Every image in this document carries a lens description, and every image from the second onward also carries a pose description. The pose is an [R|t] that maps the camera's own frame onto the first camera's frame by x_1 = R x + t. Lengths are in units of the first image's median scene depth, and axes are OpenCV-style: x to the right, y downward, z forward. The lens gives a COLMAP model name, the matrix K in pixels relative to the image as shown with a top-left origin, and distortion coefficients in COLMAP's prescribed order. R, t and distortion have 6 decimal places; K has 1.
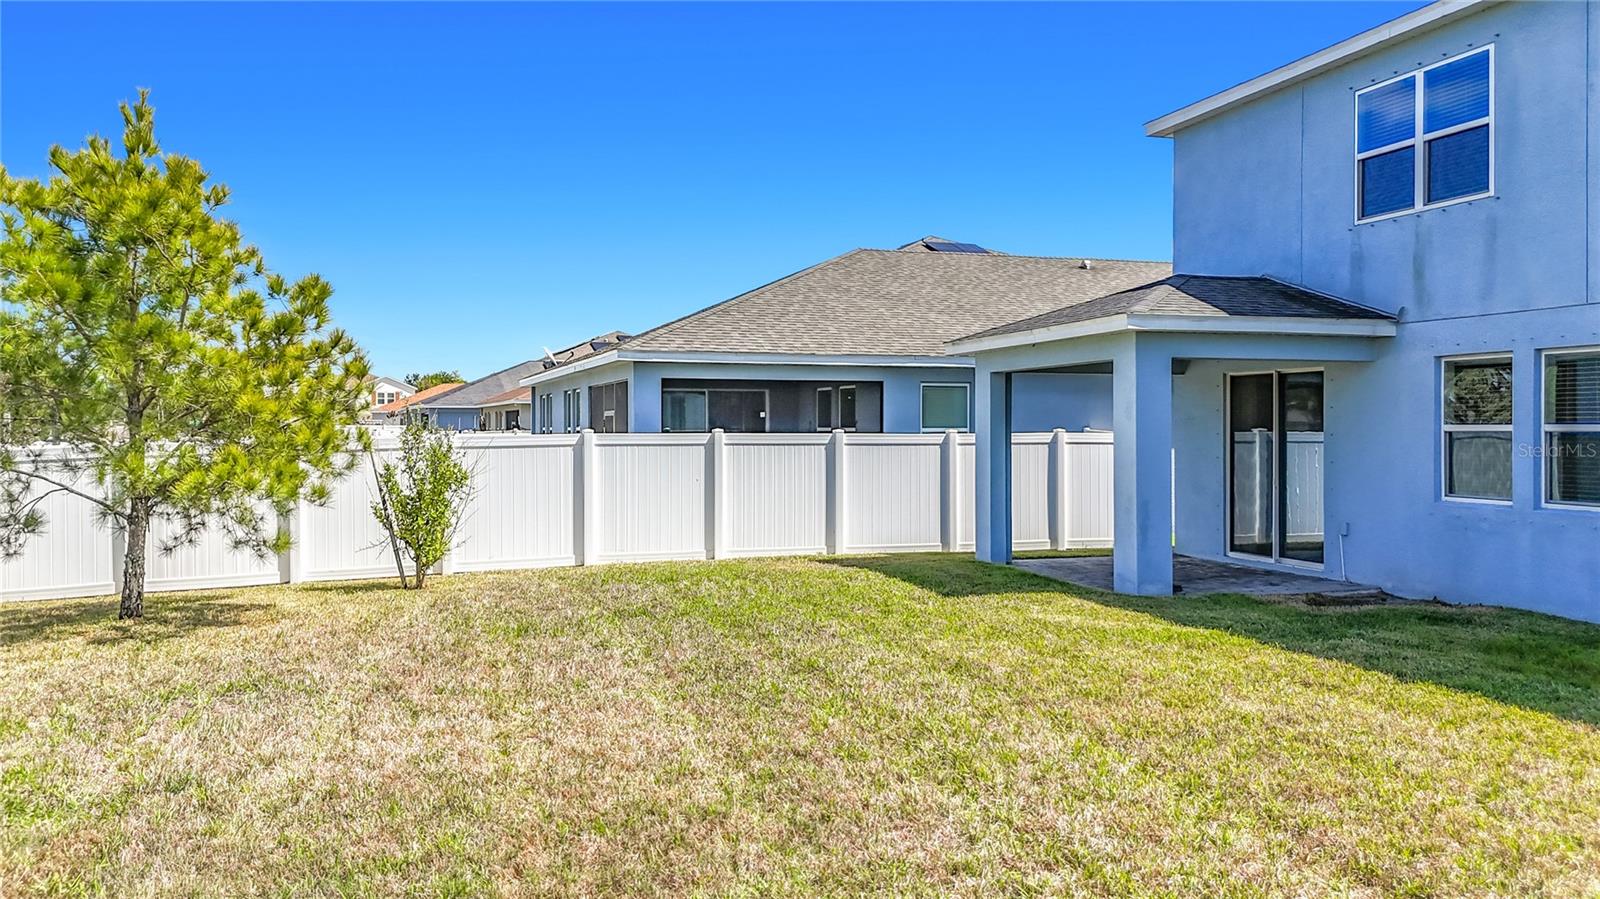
lens RADIAL K [[1215.3, 0, 800.0], [0, 1215.3, 449.5], [0, 0, 1]] dist [0.051342, 0.000077]
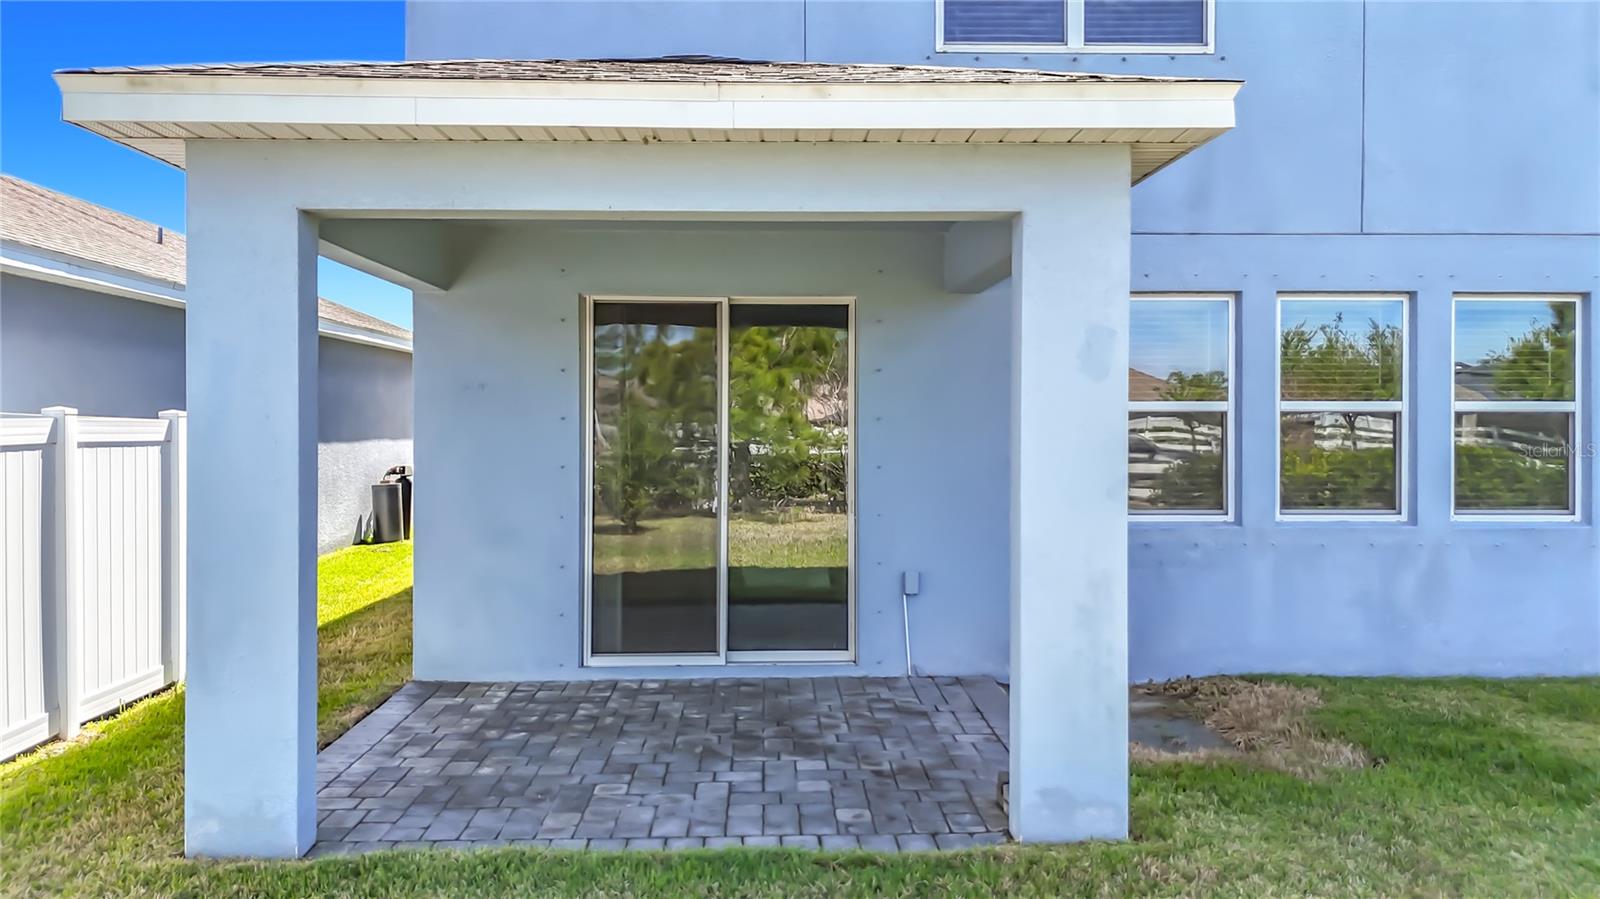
lens RADIAL K [[1215.3, 0, 800.0], [0, 1215.3, 449.5], [0, 0, 1]] dist [0.051342, 0.000077]
pose [[0.276553, -0.016372, 0.960859, -0.118753], [0.017230, 0.999779, 0.012077, -0.006014], [-0.960844, 0.013215, 0.276774, 0.931682]]
